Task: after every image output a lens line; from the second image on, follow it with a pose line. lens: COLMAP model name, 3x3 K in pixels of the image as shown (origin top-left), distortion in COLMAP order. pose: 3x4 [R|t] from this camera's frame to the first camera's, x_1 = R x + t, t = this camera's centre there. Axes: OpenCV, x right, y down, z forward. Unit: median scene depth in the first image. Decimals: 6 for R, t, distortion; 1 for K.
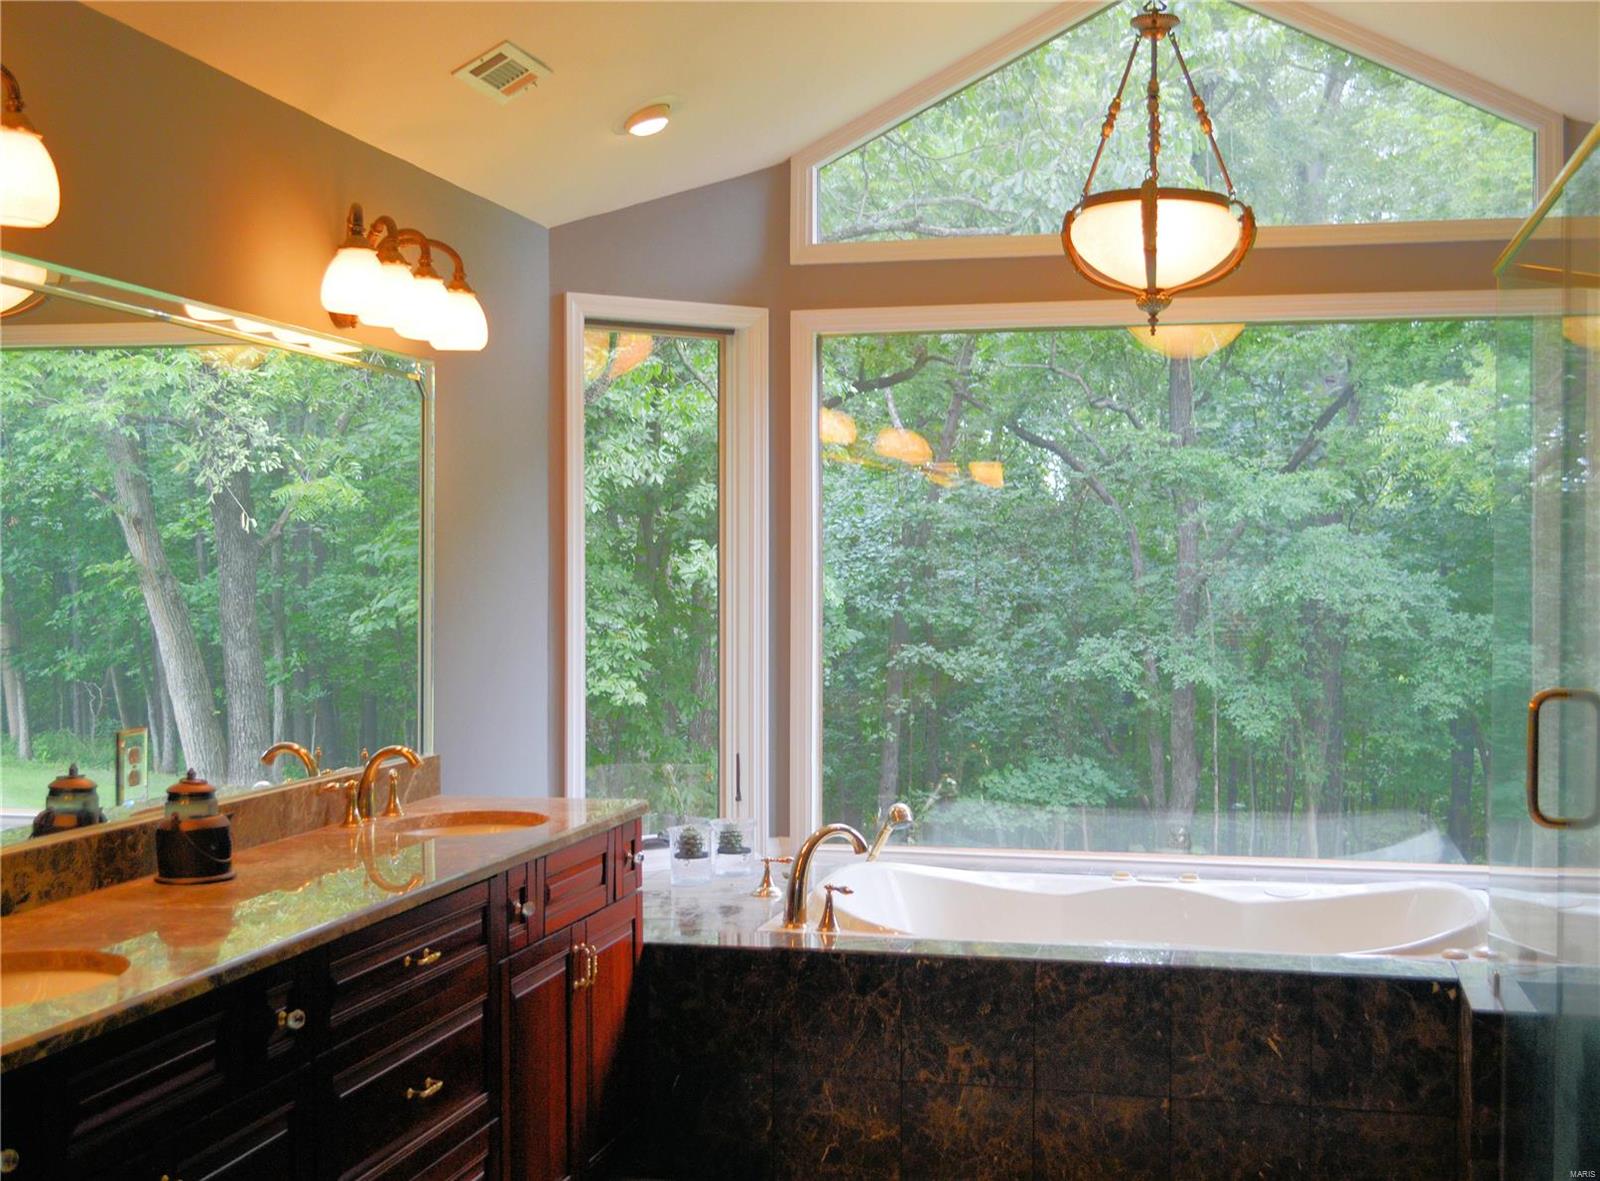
lens RADIAL K [[1951.5, 0, 800.0], [0, 1951.5, 590.5], [0, 0, 1]] dist [-0.010852, -0.013494]
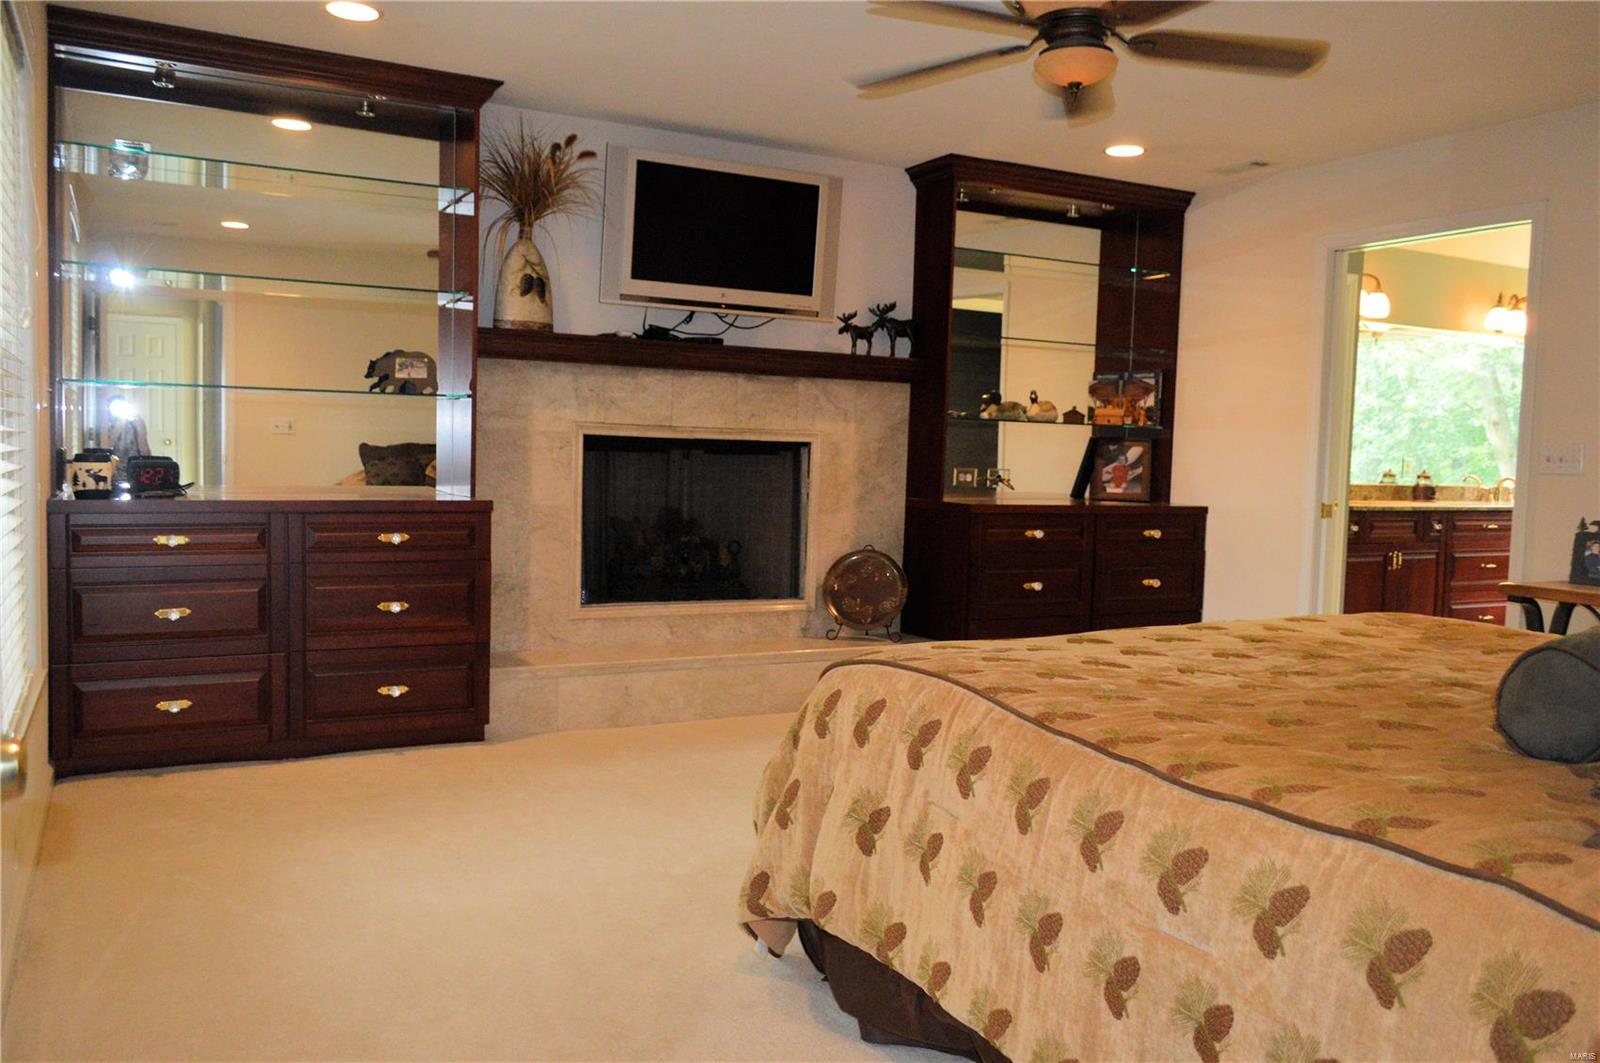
lens RADIAL K [[1272.0, 0, 800.0], [0, 1272.0, 531.5], [0, 0, 1]] dist [-0.006275, 0.003523]
pose [[0.660588, 0.067472, -0.747711, 0.543212], [-0.037018, 0.997669, 0.057324, 0.097120], [0.749836, -0.010189, 0.661546, -1.103321]]
